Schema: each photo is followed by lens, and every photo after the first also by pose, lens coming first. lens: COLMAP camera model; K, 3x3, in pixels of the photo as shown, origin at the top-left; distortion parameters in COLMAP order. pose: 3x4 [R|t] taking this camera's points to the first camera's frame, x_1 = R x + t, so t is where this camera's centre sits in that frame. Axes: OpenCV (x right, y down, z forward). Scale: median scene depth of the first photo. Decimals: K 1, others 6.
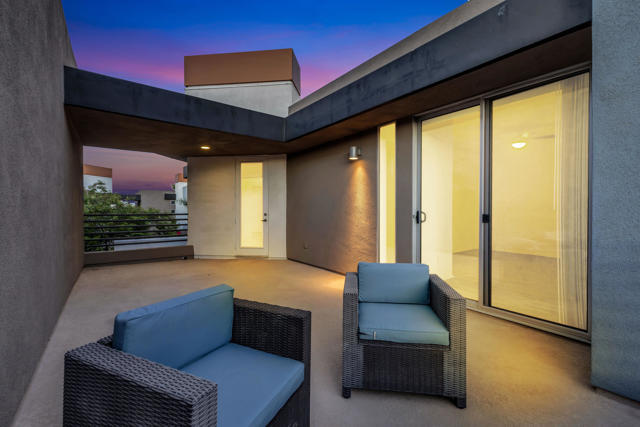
lens RADIAL K [[273.0, 0, 320.0], [0, 273.0, 213.5], [0, 0, 1]] dist [0.003206, 0.000039]
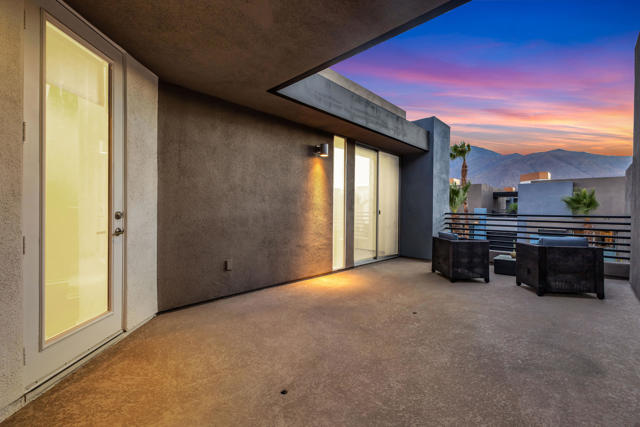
lens RADIAL K [[273.0, 0, 320.0], [0, 273.0, 213.5], [0, 0, 1]] dist [0.003206, 0.000039]
pose [[-0.147172, -0.023058, 0.988842, -0.872843], [-0.004711, 0.999733, 0.022611, -0.012128], [-0.989100, -0.001331, -0.147241, 1.169935]]
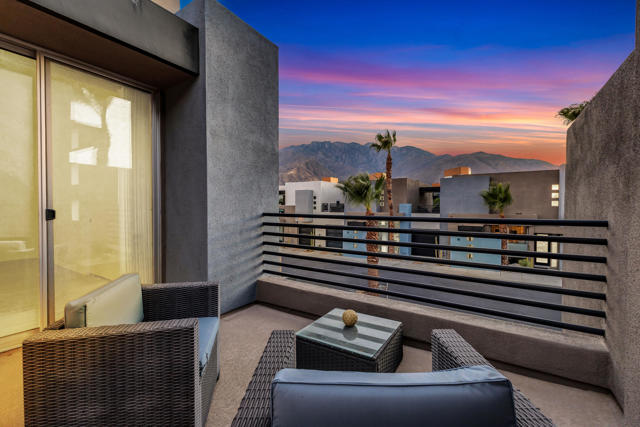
lens RADIAL K [[273.0, 0, 320.0], [0, 273.0, 213.5], [0, 0, 1]] dist [0.003206, 0.000039]
pose [[-0.327203, -0.033190, 0.944371, -0.253436], [0.000461, 0.999377, 0.035283, -0.009110], [-0.944954, 0.011980, -0.326984, 0.362559]]
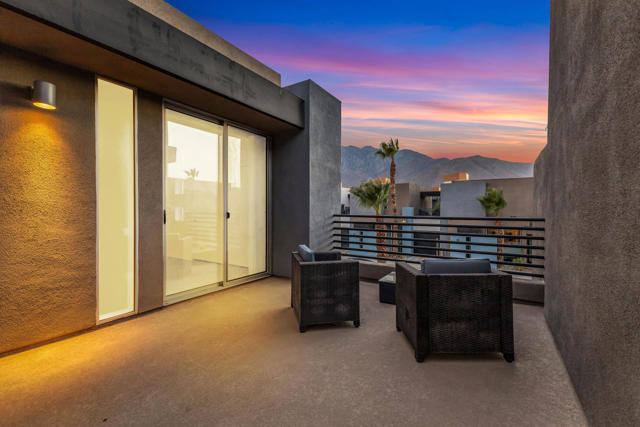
lens RADIAL K [[273.0, 0, 320.0], [0, 273.0, 213.5], [0, 0, 1]] dist [0.003206, 0.000039]
pose [[-0.335118, -0.023023, 0.941895, -0.531081], [-0.000668, 0.999707, 0.024199, -0.016094], [-0.942176, 0.007480, -0.335035, 0.695448]]
